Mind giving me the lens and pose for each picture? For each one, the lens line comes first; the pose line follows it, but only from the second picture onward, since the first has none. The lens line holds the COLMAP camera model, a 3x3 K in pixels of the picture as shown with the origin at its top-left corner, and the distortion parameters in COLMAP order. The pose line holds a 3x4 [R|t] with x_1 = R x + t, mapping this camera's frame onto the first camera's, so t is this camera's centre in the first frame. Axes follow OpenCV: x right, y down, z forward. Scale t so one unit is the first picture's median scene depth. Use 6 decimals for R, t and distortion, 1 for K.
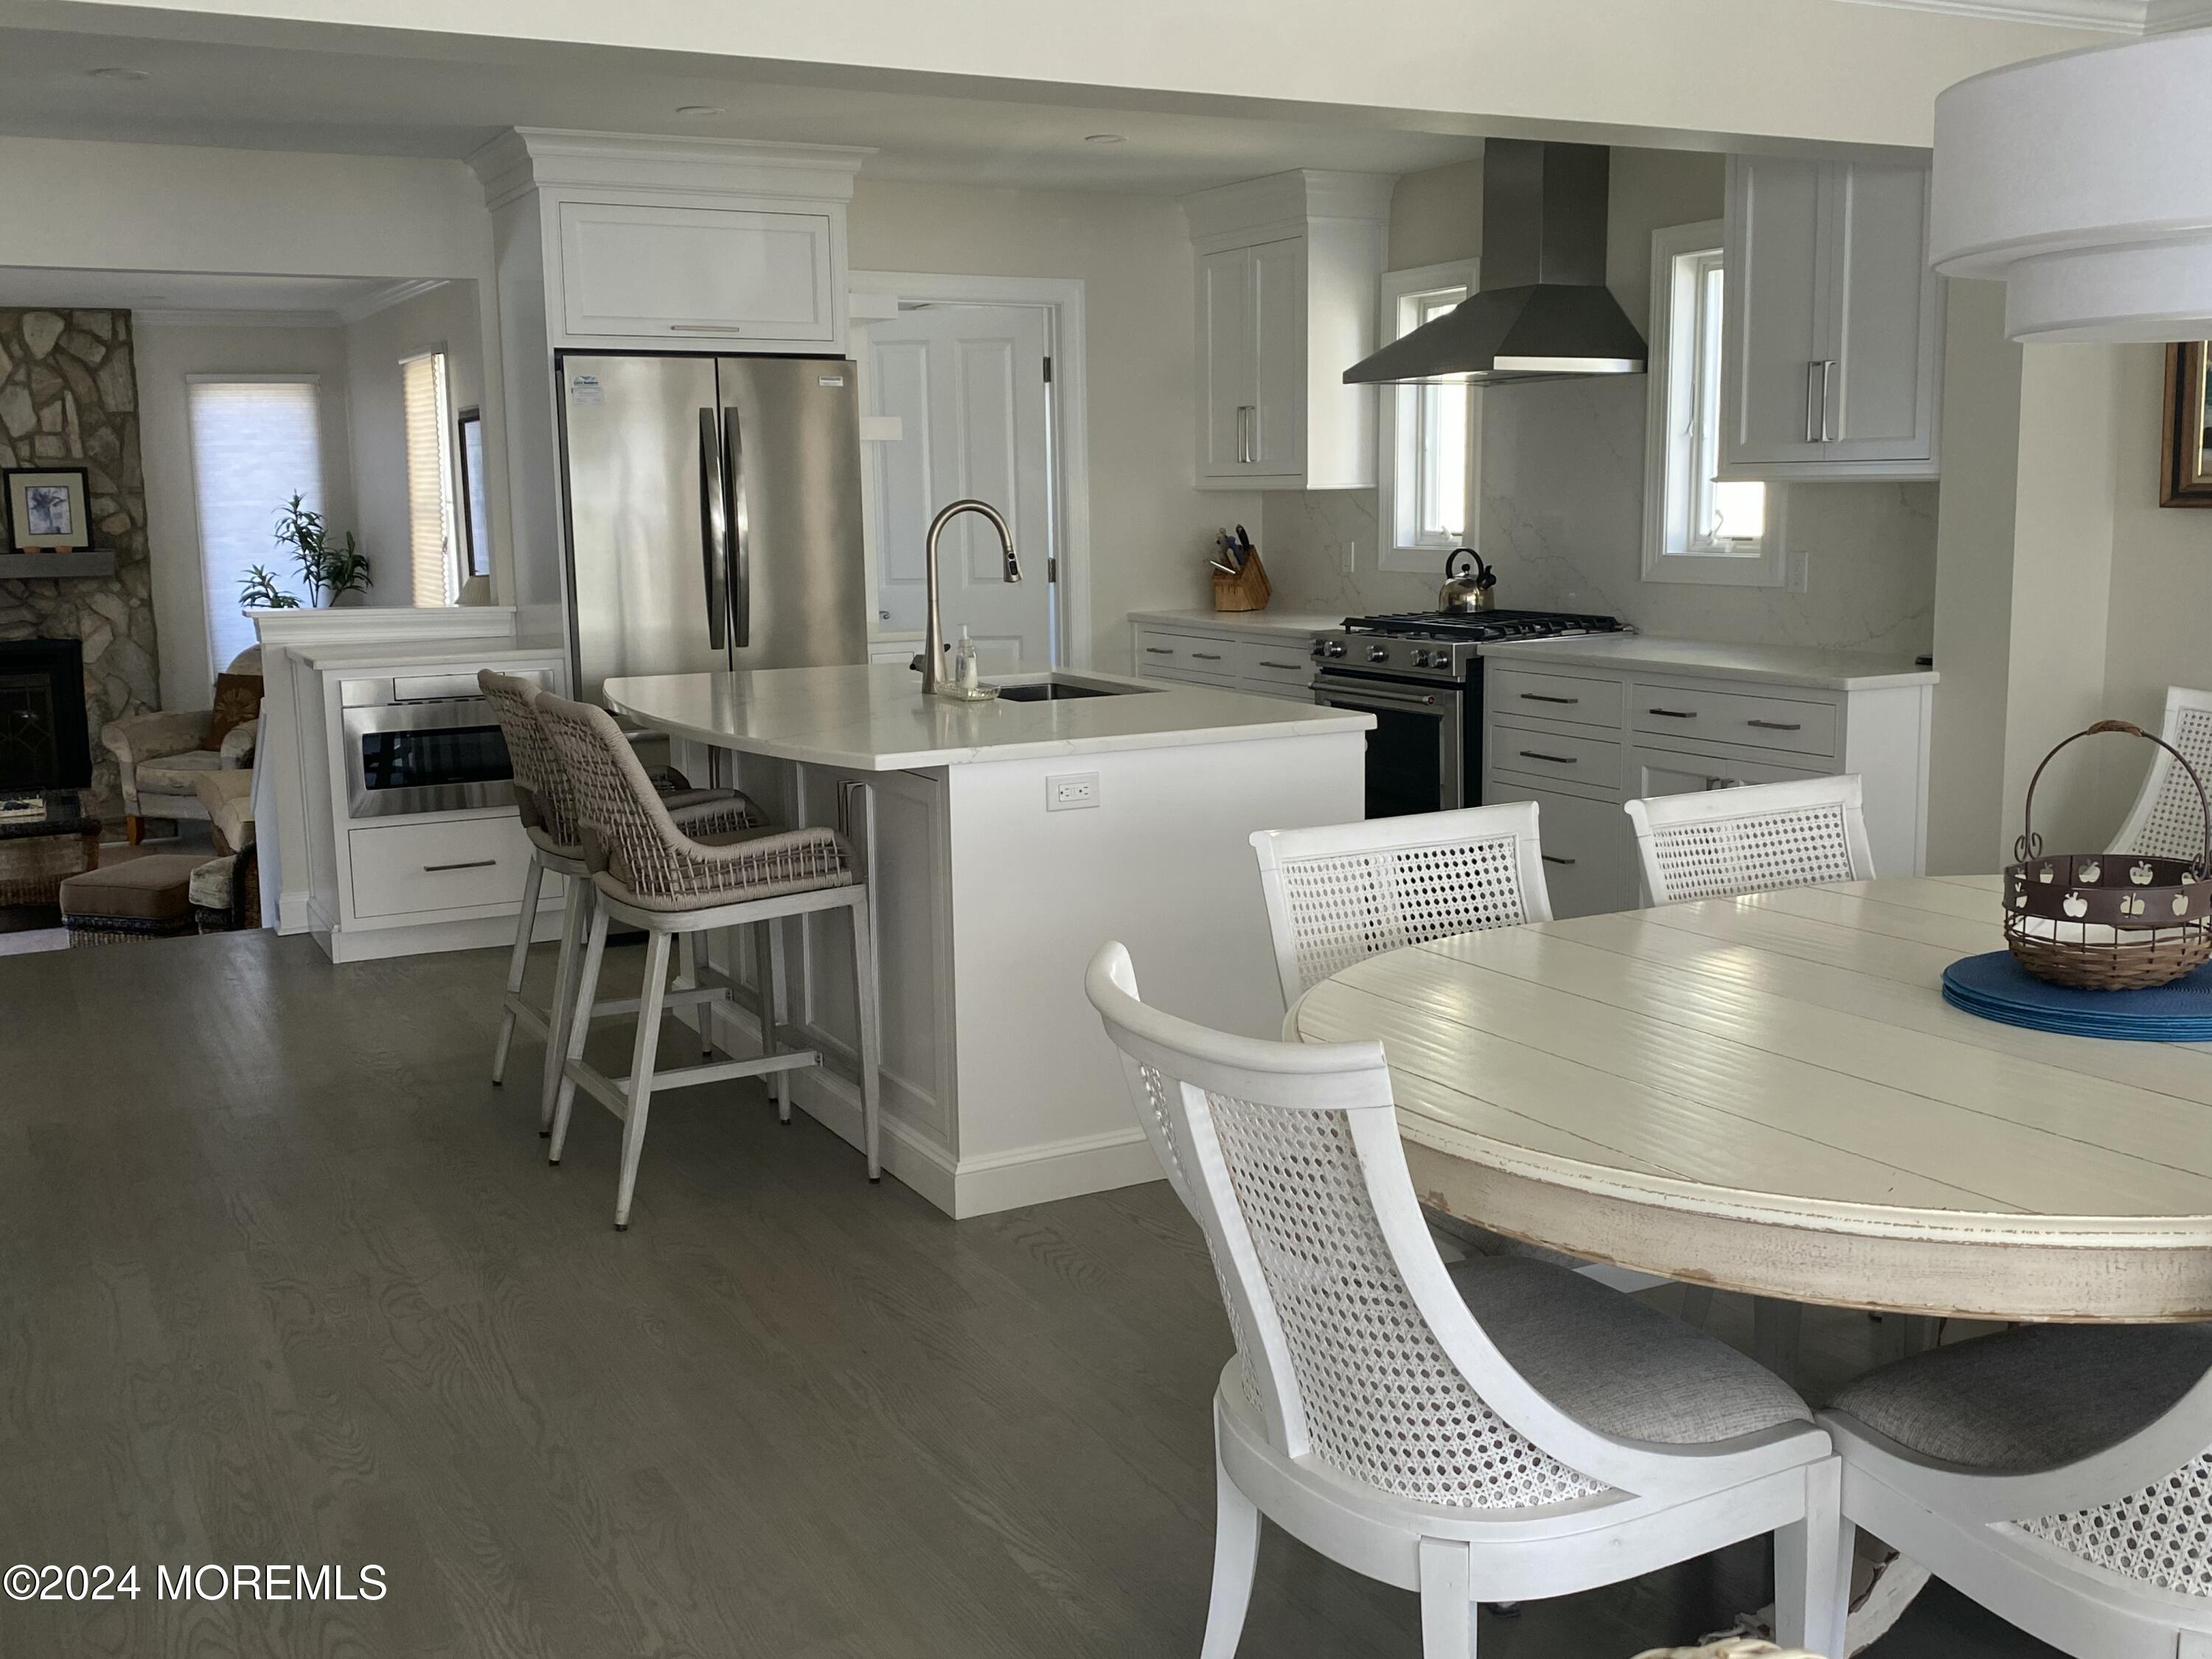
lens RADIAL K [[2133.0, 0, 1106.0], [0, 2133.0, 829.5], [0, 0, 1]] dist [0.099662, -0.103803]
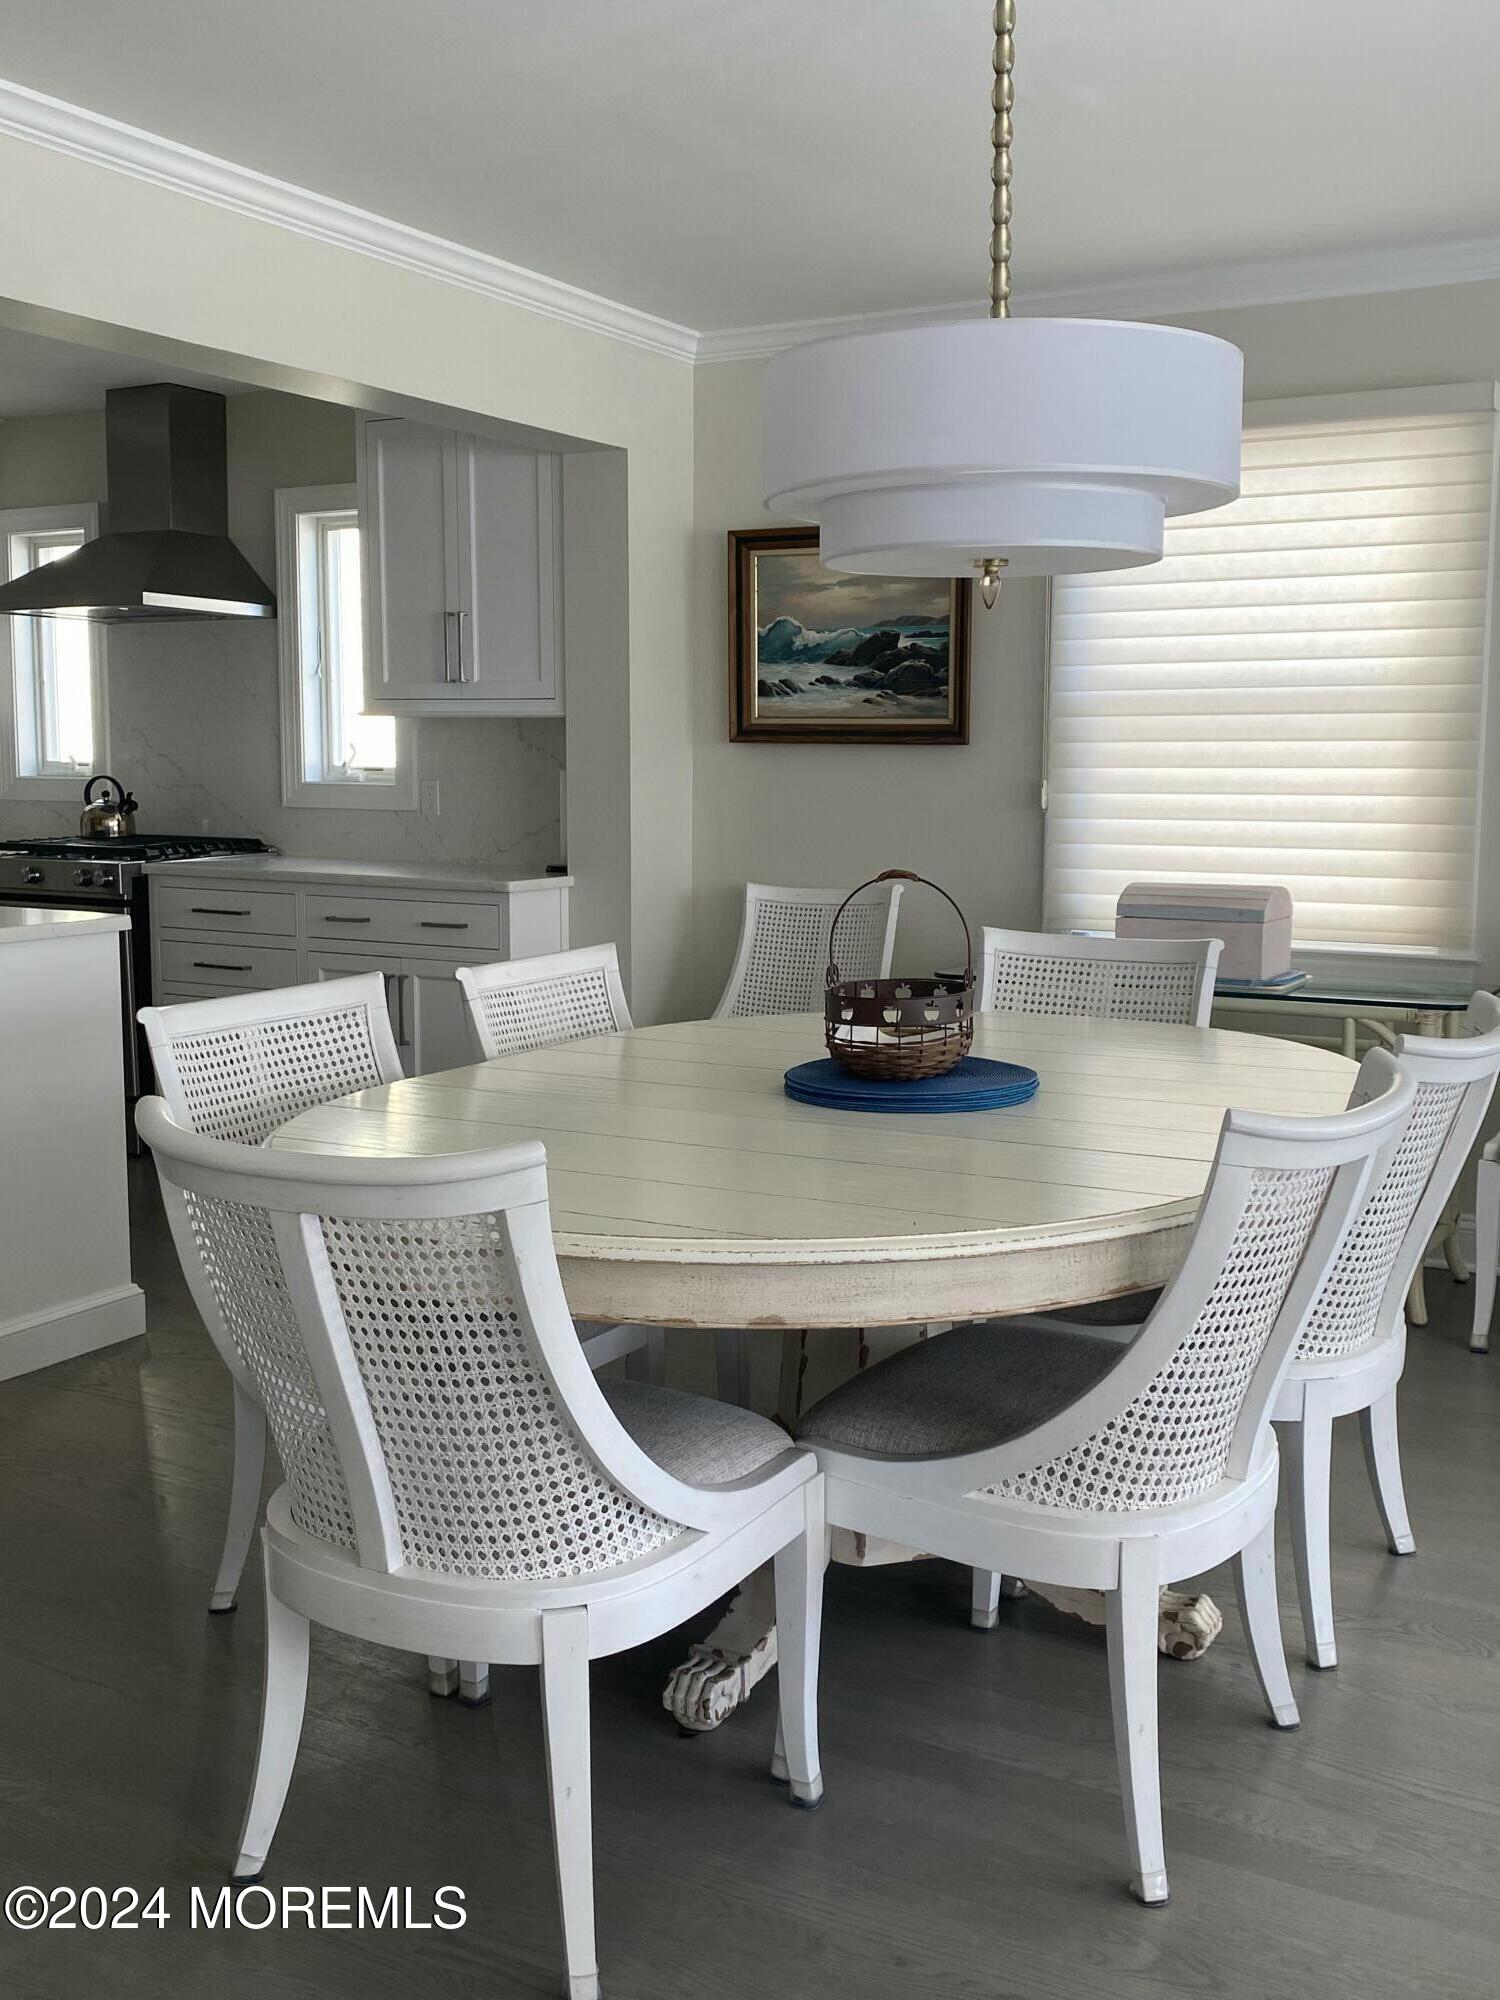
lens RADIAL K [[1946.1, 0, 676.9], [0, 1946.1, 995.9], [0, 0, 1]] dist [0.265668, -0.920923]
pose [[0.851205, -0.046515, 0.522768, -0.194560], [0.068617, 0.997378, -0.022981, 0.032233], [-0.520328, 0.055432, 0.852165, 0.069654]]
